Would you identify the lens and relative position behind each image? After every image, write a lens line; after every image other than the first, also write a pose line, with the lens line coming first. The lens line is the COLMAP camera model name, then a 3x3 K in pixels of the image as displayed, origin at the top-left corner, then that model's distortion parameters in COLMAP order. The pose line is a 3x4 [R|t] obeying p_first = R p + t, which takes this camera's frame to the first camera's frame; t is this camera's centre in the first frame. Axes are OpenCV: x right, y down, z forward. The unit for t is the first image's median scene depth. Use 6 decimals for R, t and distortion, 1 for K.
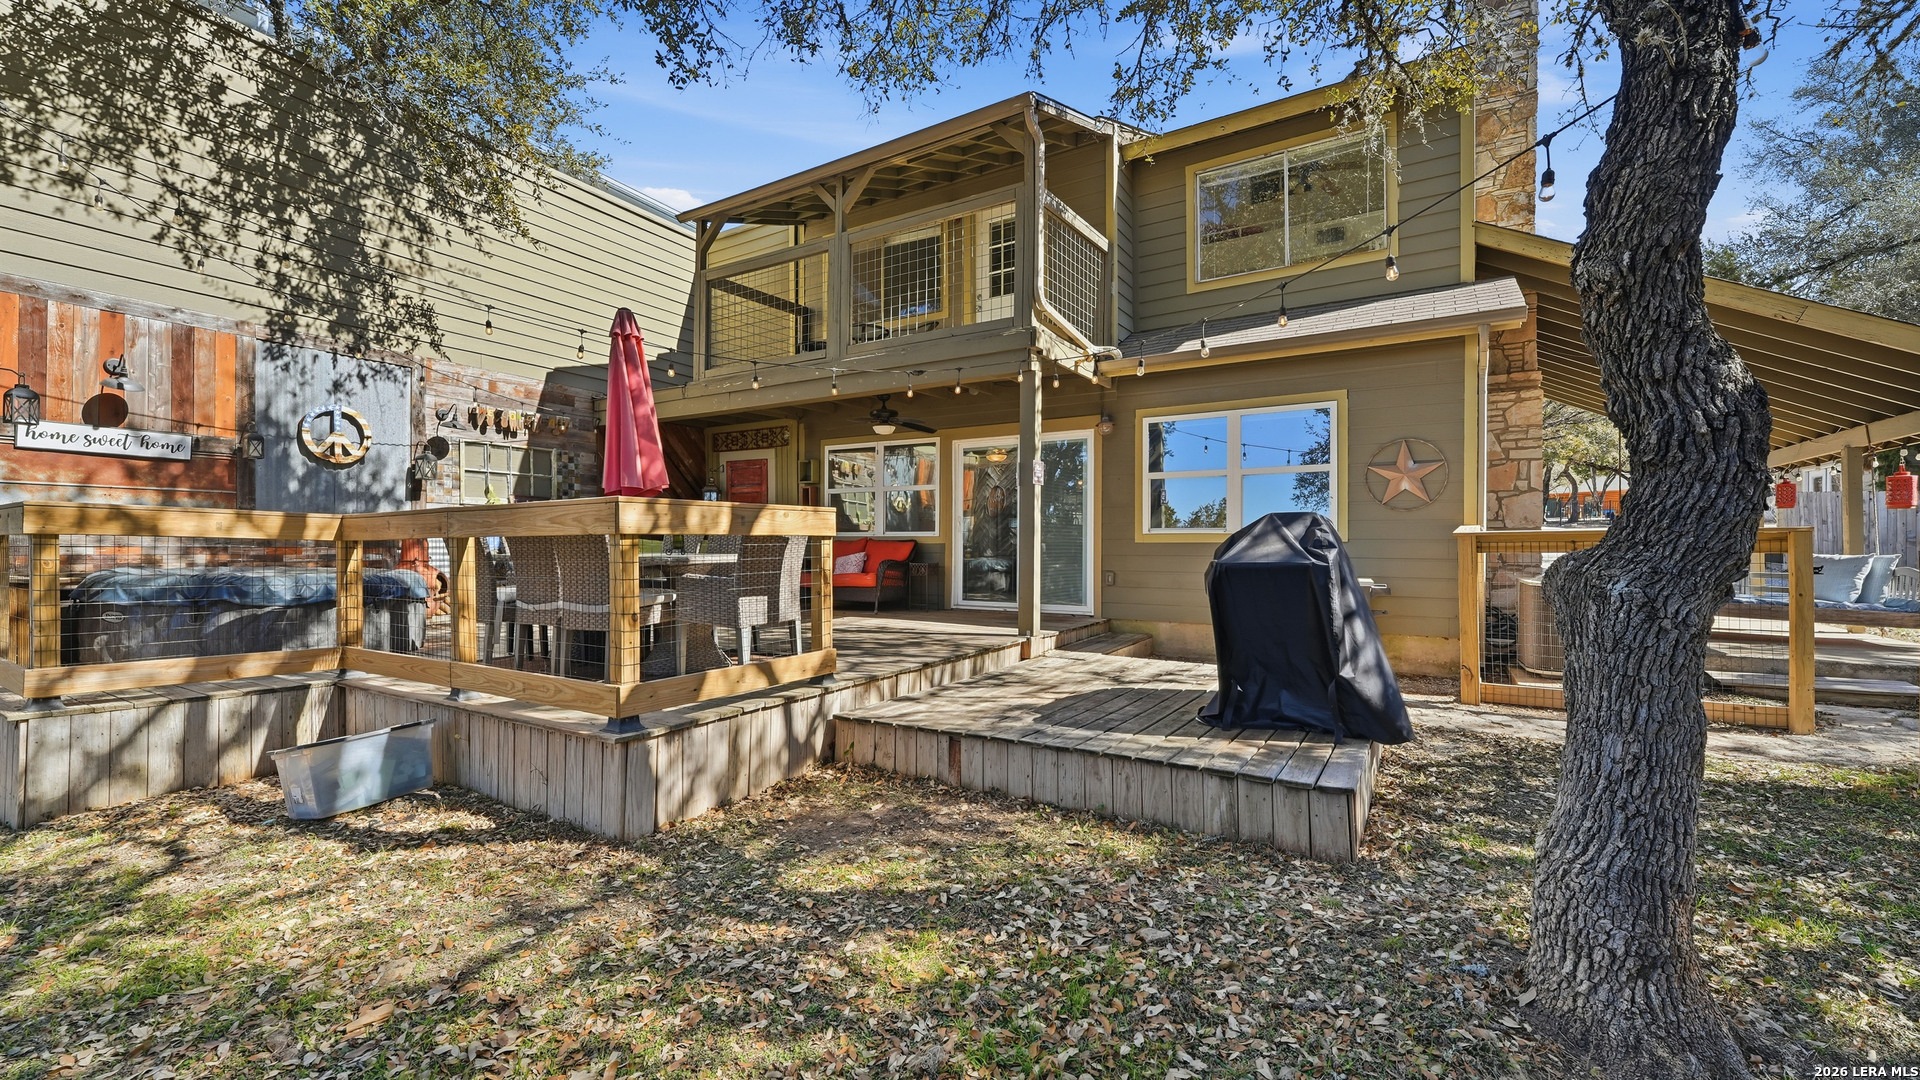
lens RADIAL K [[771.4, 0, 961.8], [0, 771.4, 544.9], [0, 0, 1]] dist [0.001766, 0.000092]
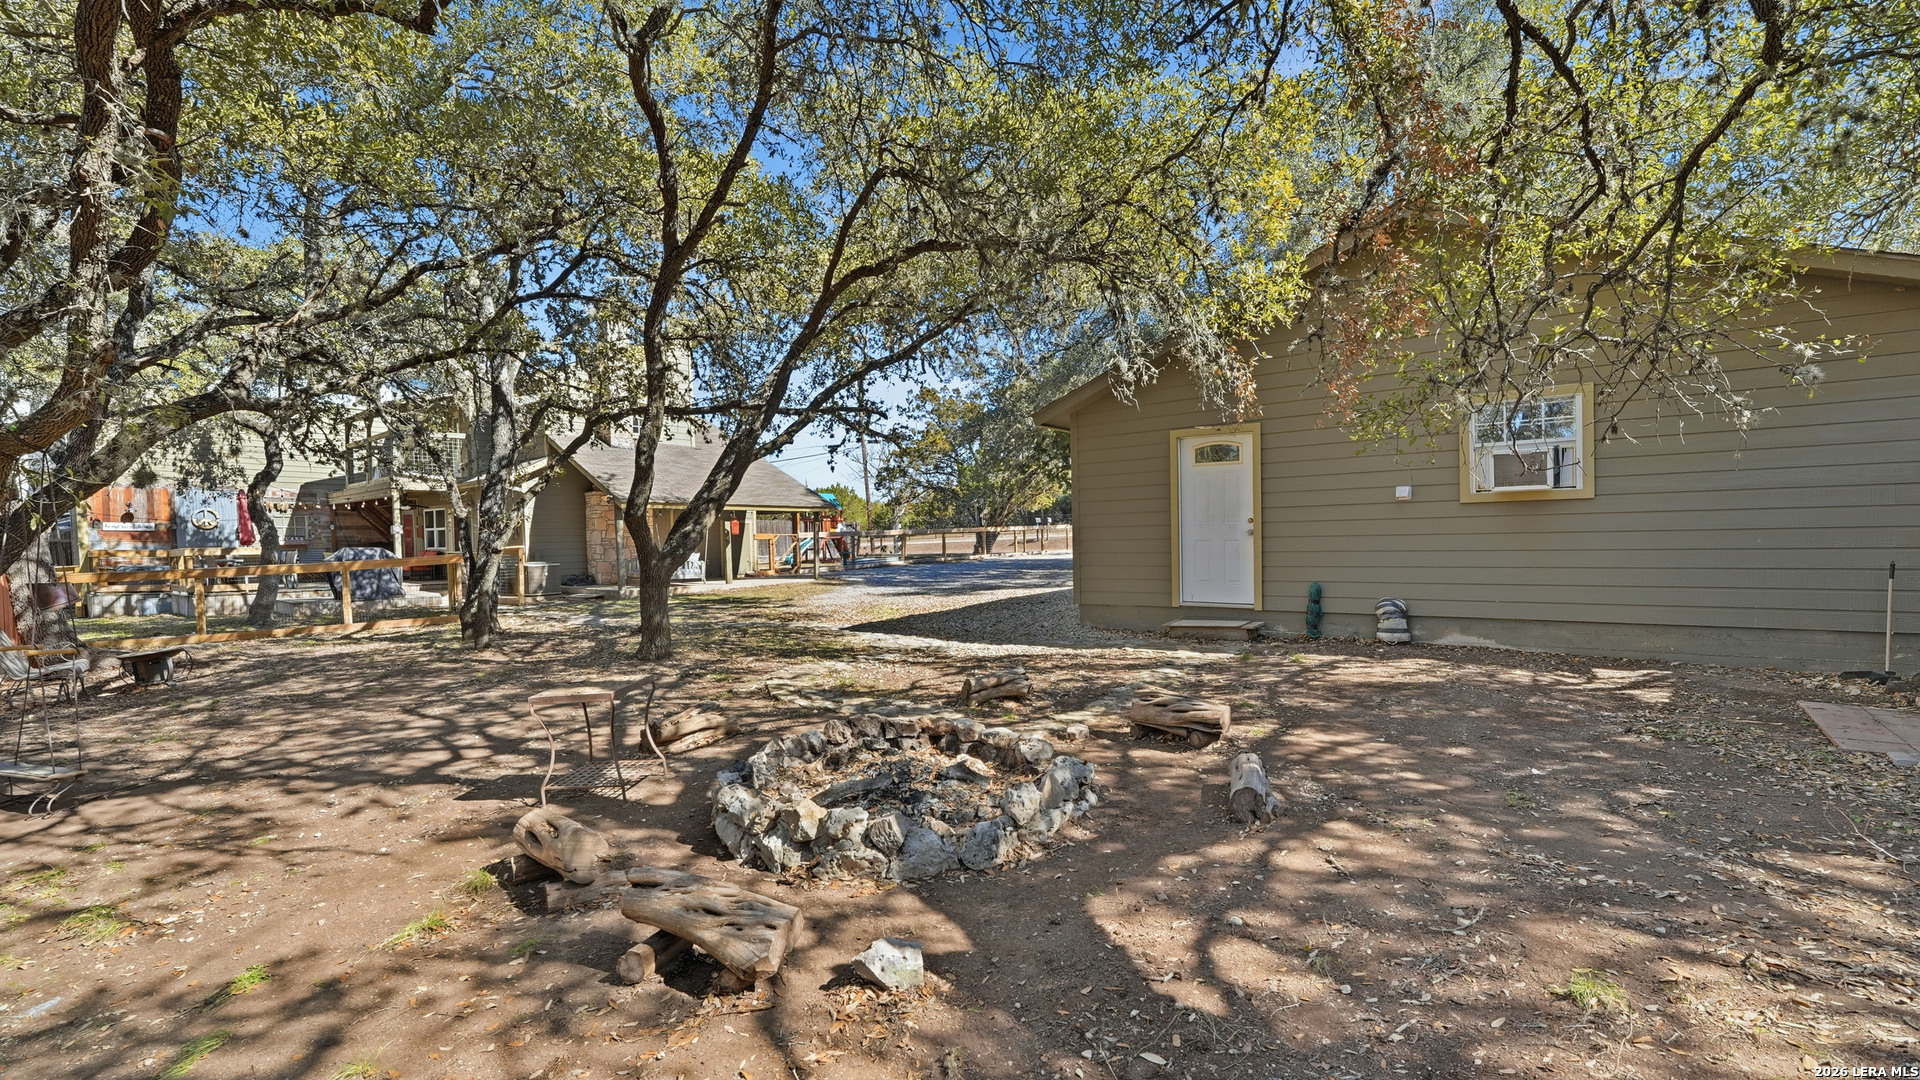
lens RADIAL K [[830.2, 0, 958.1], [0, 830.2, 570.5], [0, 0, 1]] dist [0.000111, -0.000048]
pose [[0.985450, -0.008099, -0.169774, 2.639063], [0.013453, 0.999447, 0.030406, -0.008933], [0.169434, -0.032247, 0.985014, -1.673060]]
